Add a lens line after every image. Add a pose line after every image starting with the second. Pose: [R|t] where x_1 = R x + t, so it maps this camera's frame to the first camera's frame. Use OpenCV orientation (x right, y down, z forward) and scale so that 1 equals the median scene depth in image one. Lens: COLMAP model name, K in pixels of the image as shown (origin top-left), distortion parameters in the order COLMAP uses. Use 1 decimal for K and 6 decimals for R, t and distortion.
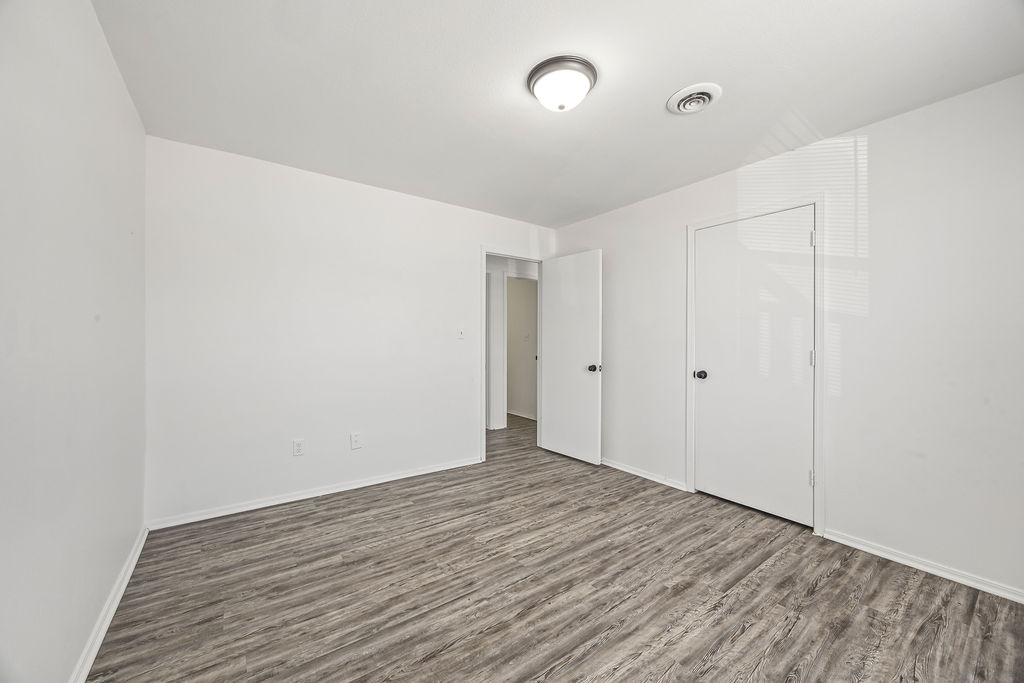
lens RADIAL K [[388.5, 0, 505.2], [0, 388.5, 338.4], [0, 0, 1]] dist [-0.003075, -0.000033]
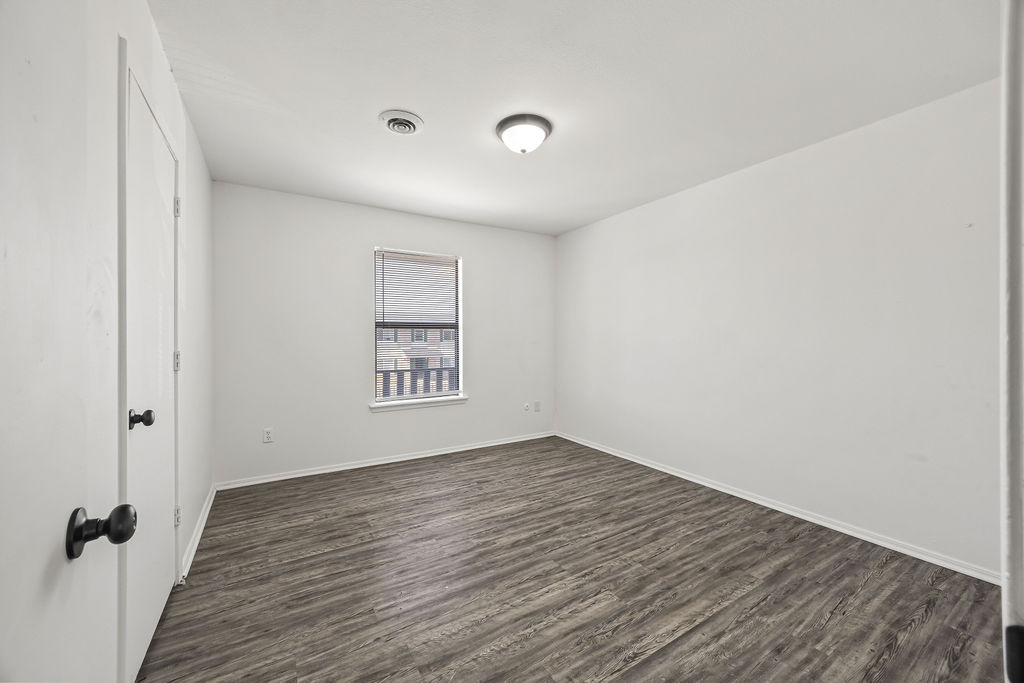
lens RADIAL K [[388.5, 0, 505.2], [0, 388.5, 338.4], [0, 0, 1]] dist [-0.003075, -0.000033]
pose [[-0.997176, -0.003526, 0.075023, 0.100977], [-0.003640, 0.999992, -0.001377, 0.005929], [-0.075017, -0.001646, -0.997181, 2.039269]]
